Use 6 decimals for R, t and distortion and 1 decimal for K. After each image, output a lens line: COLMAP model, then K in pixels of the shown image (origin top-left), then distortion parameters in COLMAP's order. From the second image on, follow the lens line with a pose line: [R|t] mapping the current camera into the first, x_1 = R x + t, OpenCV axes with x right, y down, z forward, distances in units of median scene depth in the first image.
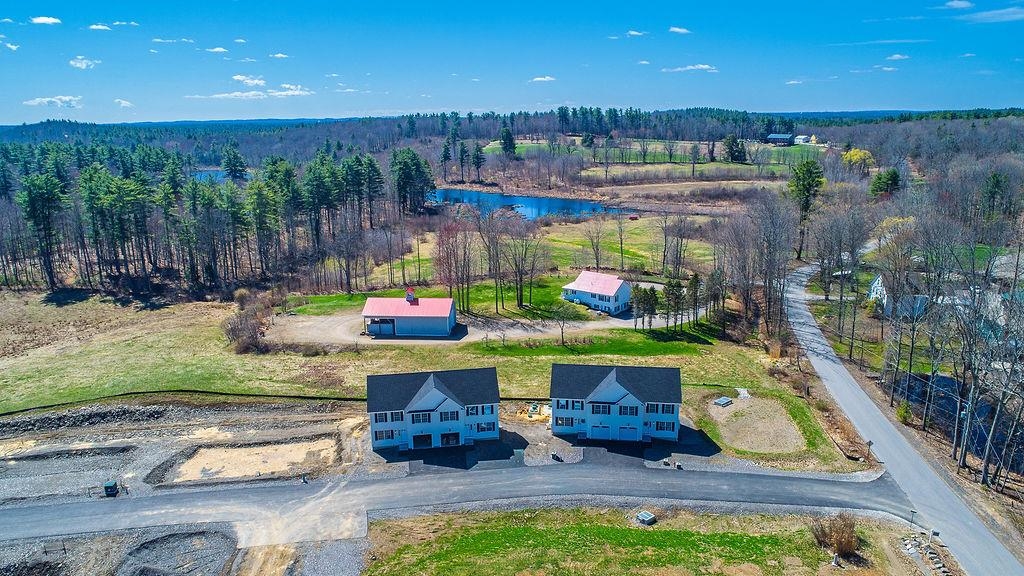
lens RADIAL K [[686.1, 0, 513.9], [0, 686.1, 284.2], [0, 0, 1]] dist [-0.014509, 0.002529]
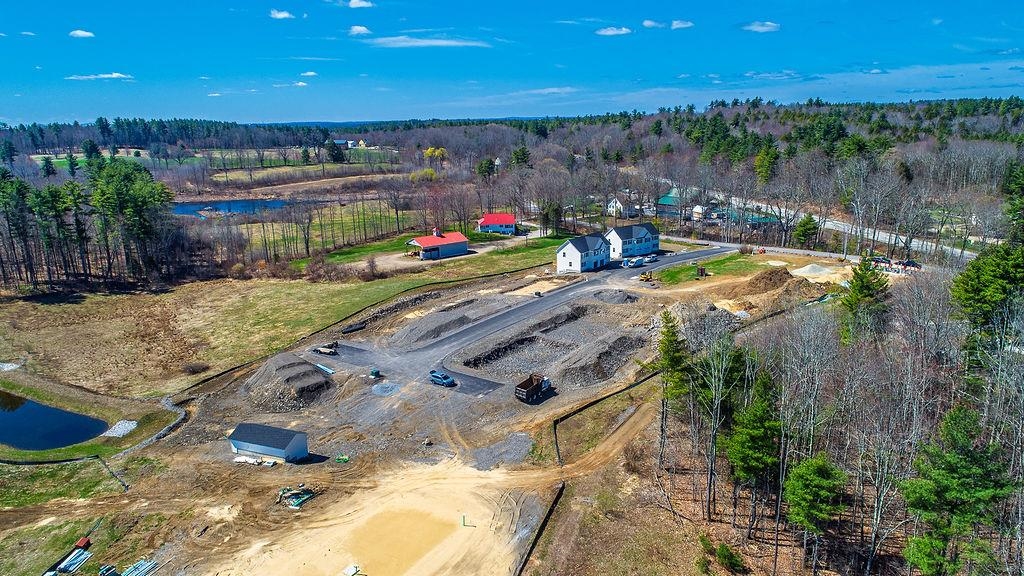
lens RADIAL K [[686.1, 0, 512.6], [0, 686.1, 292.4], [0, 0, 1]] dist [-0.014509, 0.002529]
pose [[0.717772, -0.169539, 0.675322, -0.995631], [0.173082, 0.982904, 0.062796, 0.073673], [-0.674423, 0.071812, 0.734845, -0.228657]]
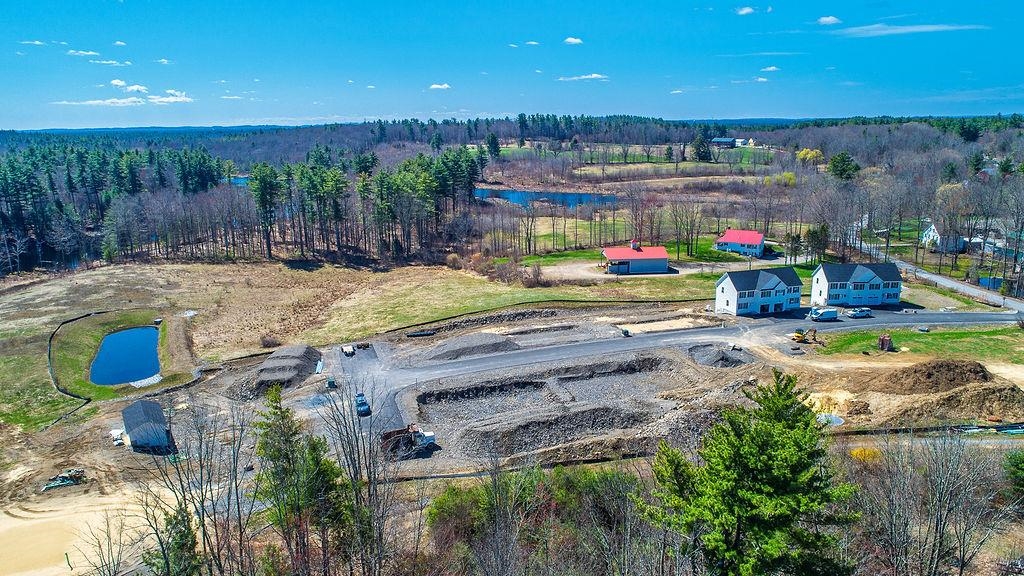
lens RADIAL K [[686.1, 0, 512.7], [0, 686.1, 290.1], [0, 0, 1]] dist [-0.014509, 0.002529]
pose [[0.989290, -0.034262, 0.141882, -0.539150], [0.034607, 0.999401, 0.000037, 0.089425], [-0.141799, 0.004874, 0.989884, -0.313924]]
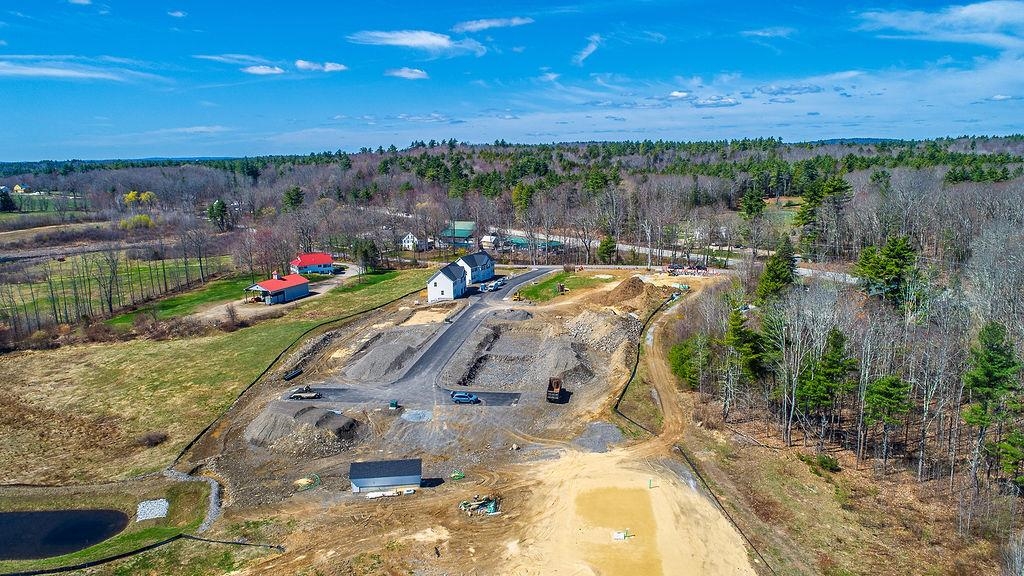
lens RADIAL K [[686.1, 0, 515.6], [0, 686.1, 292.2], [0, 0, 1]] dist [-0.014509, 0.002529]
pose [[0.316400, -0.180249, 0.931344, -1.248329], [0.237729, 0.965519, 0.106101, 0.014325], [-0.918355, 0.187837, 0.348341, 0.006970]]
